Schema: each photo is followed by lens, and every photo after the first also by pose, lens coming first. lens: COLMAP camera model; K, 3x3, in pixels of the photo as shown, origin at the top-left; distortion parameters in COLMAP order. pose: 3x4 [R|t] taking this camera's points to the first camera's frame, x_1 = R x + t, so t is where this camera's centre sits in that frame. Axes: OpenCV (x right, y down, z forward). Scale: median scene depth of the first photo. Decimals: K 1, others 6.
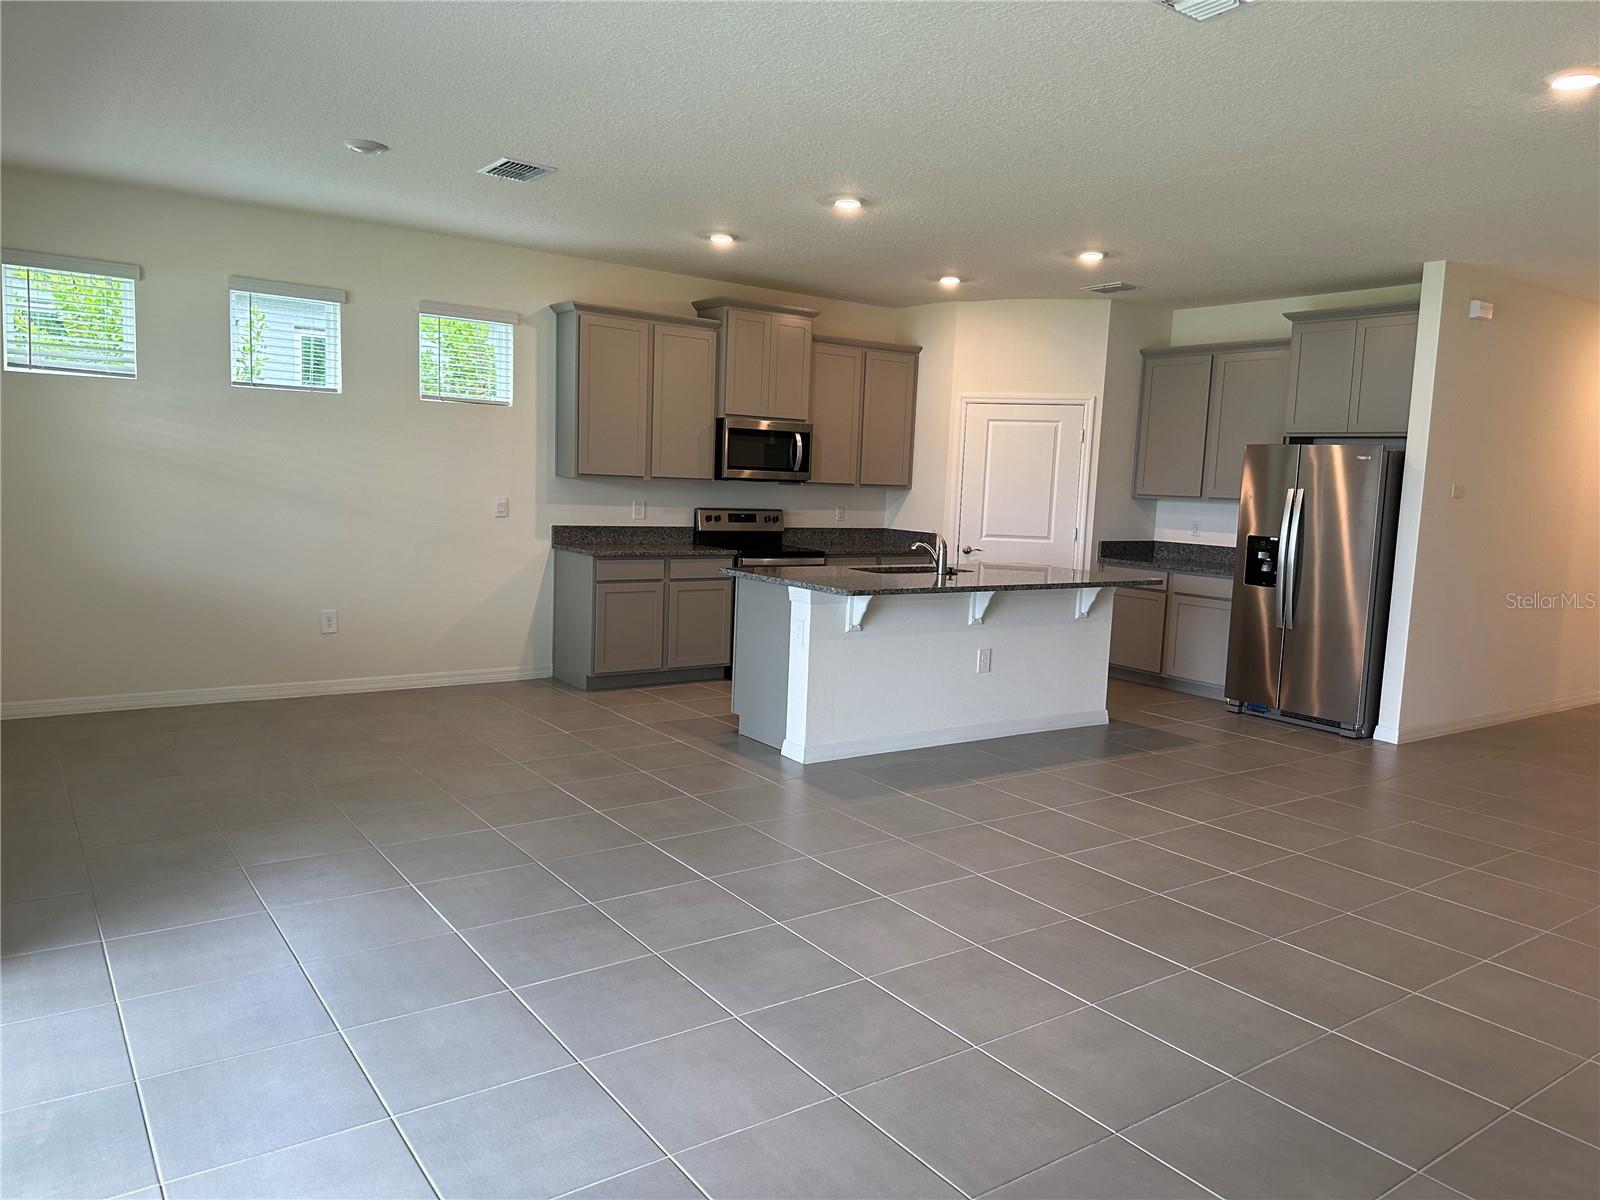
lens RADIAL K [[1114.1, 0, 807.2], [0, 1114.1, 589.2], [0, 0, 1]] dist [0.139570, -0.215080]
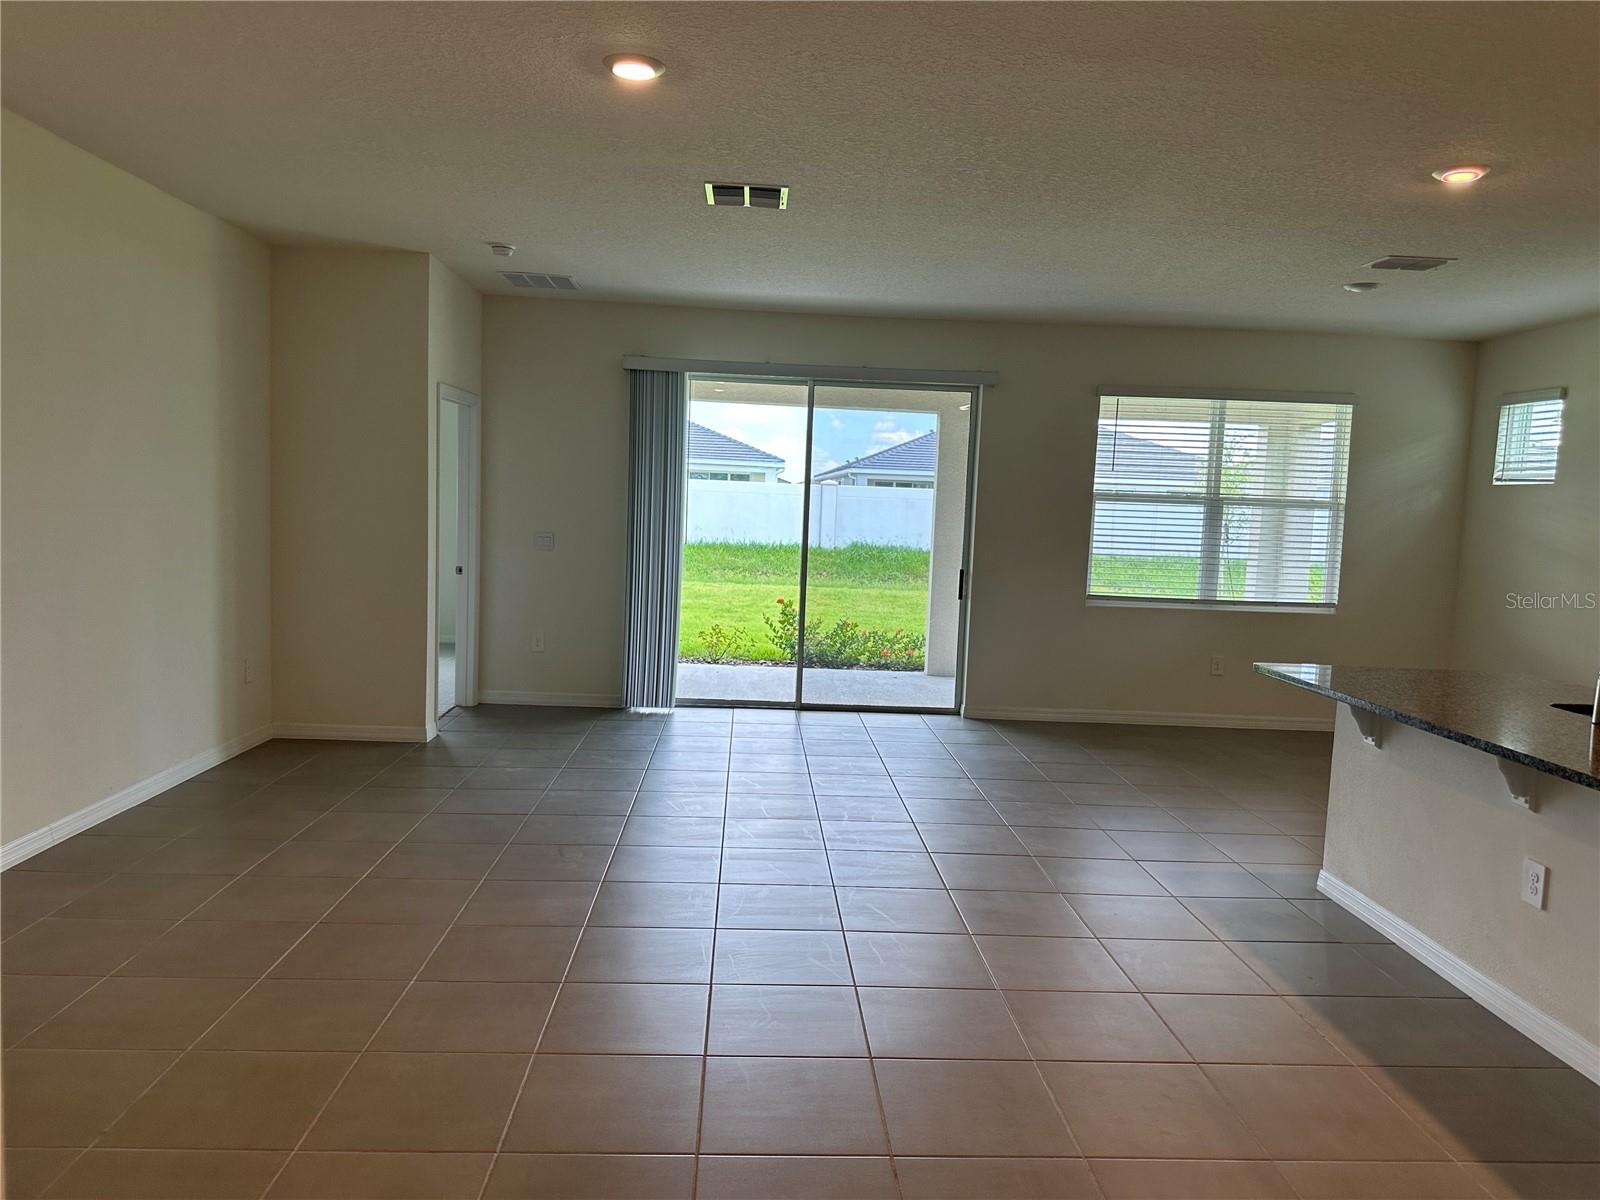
lens RADIAL K [[1114.1, 0, 807.2], [0, 1114.1, 589.2], [0, 0, 1]] dist [0.139570, -0.215080]
pose [[-0.533249, 0.002122, -0.845955, 0.631228], [-0.151070, 0.983684, 0.097694, -0.058635], [0.832360, 0.179894, -0.524228, 0.765714]]
